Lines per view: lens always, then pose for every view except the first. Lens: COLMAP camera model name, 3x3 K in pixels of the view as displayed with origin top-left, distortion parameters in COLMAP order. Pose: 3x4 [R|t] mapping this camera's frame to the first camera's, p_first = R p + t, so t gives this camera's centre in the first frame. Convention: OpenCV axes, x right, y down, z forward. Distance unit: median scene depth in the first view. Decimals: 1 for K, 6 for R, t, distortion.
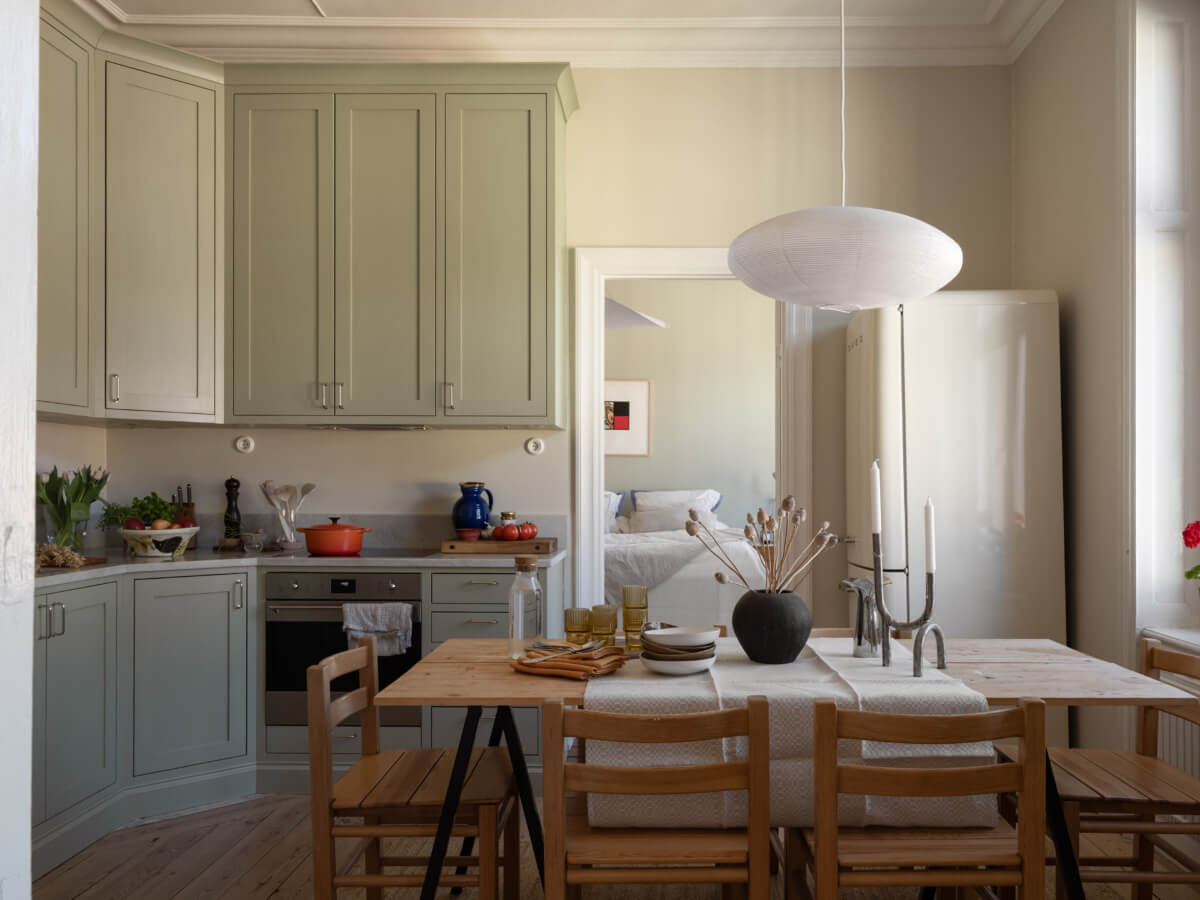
lens RADIAL K [[952.1, 0, 657.3], [0, 952.1, 477.2], [0, 0, 1]] dist [-0.000542, 0.008401]
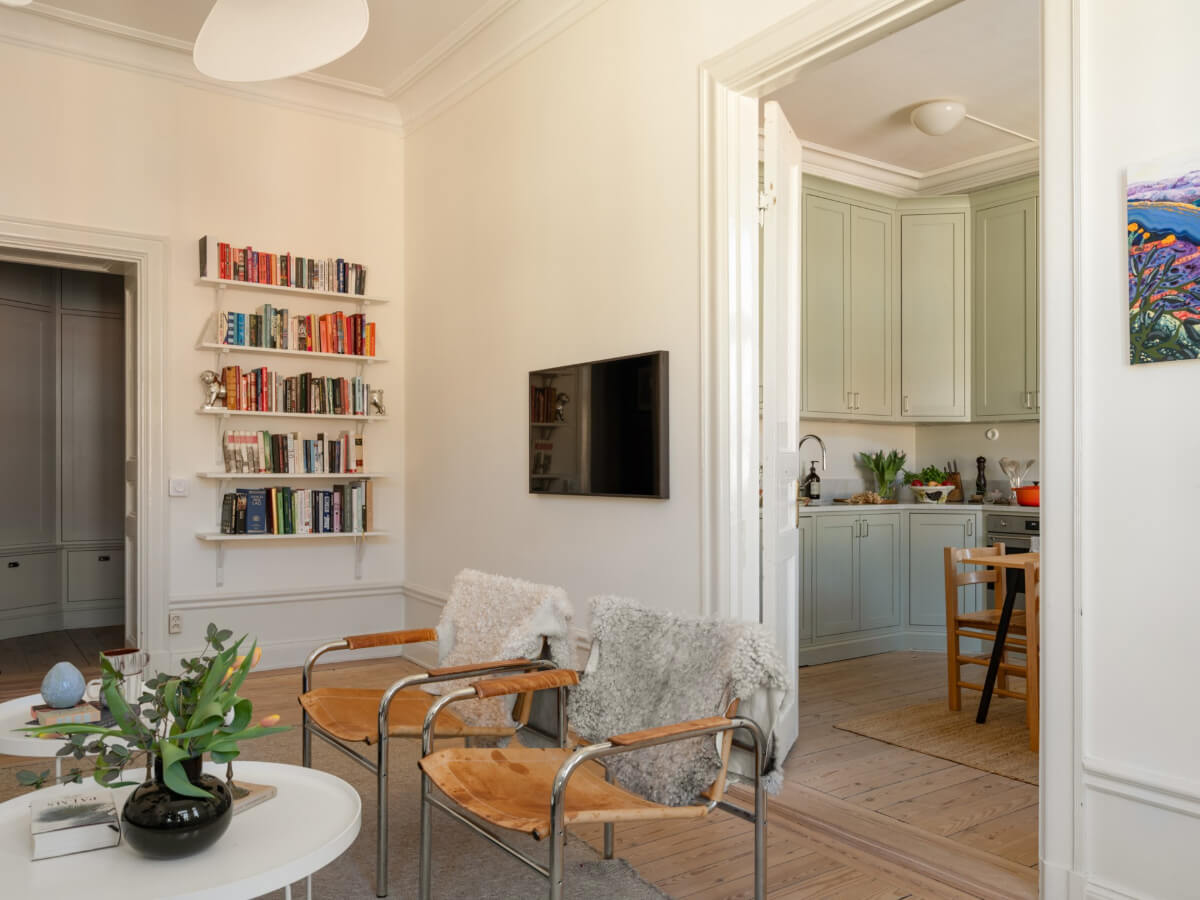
lens RADIAL K [[919.1, 0, 624.4], [0, 919.1, 452.2], [0, 0, 1]] dist [0.013801, -0.007457]
pose [[0.590694, -0.014767, -0.806760, 0.463943], [0.001742, 0.999854, -0.017026, 0.020800], [0.806894, 0.008652, 0.590633, -0.388859]]
